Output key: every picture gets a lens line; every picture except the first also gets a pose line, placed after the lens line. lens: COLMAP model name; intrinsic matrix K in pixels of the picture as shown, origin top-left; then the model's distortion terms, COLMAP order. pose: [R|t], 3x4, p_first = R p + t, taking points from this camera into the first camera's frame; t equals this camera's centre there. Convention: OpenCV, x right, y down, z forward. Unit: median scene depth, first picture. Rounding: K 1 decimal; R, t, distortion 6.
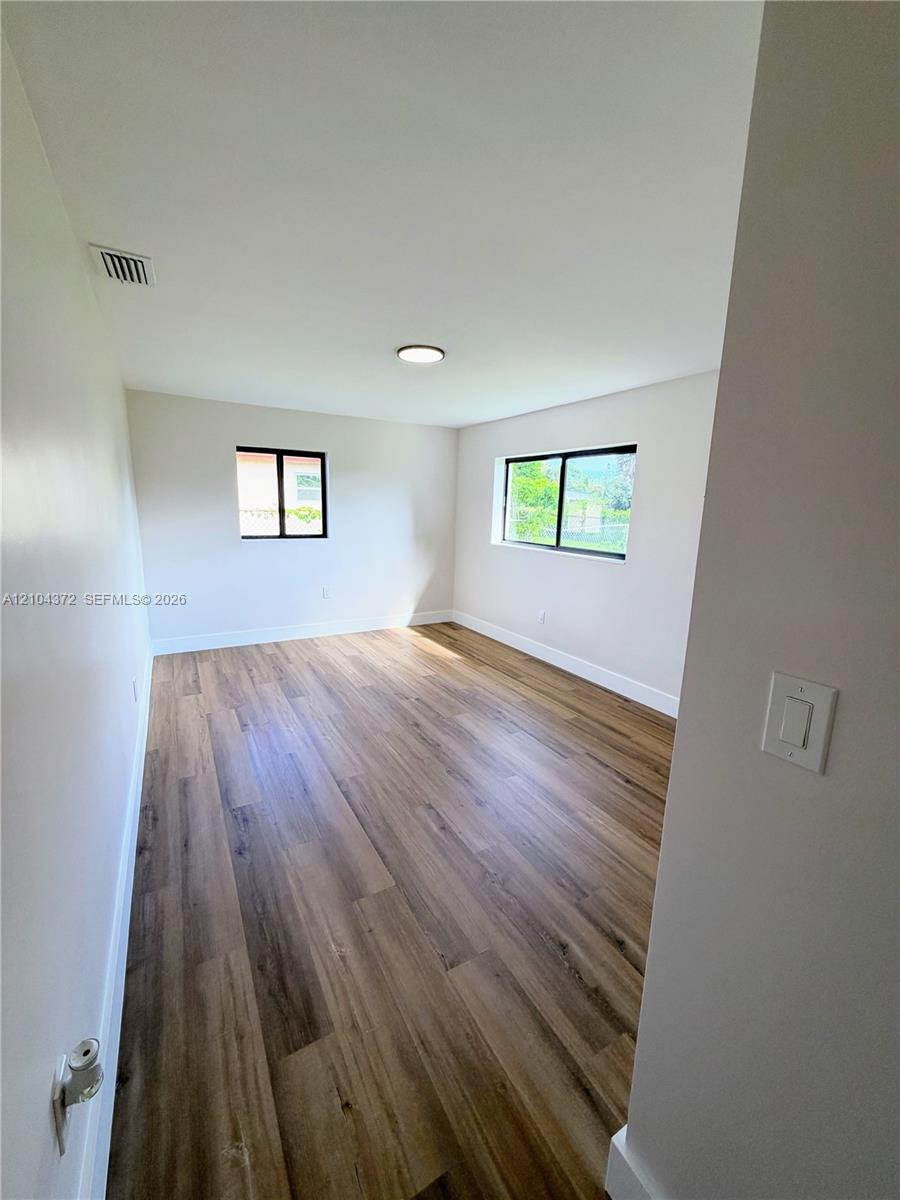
lens RADIAL K [[479.6, 0, 455.6], [0, 479.6, 601.6], [0, 0, 1]] dist [0.001240, 0.000520]
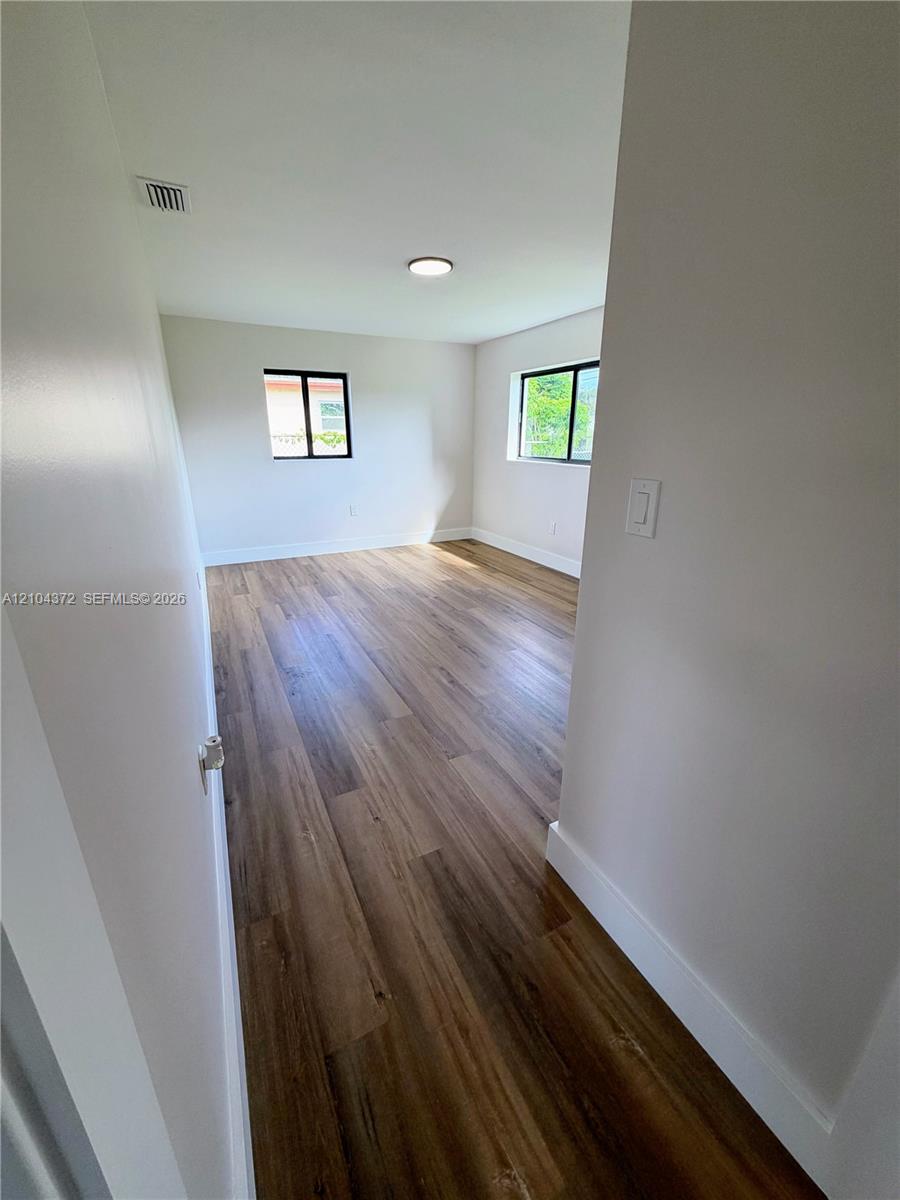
lens RADIAL K [[479.6, 0, 454.9], [0, 479.6, 599.4], [0, 0, 1]] dist [0.001240, 0.000520]
pose [[0.998117, -0.003637, -0.061227, 0.043689], [0.011665, 0.991277, 0.131281, 0.076095], [0.060215, -0.131748, 0.989453, -0.146587]]
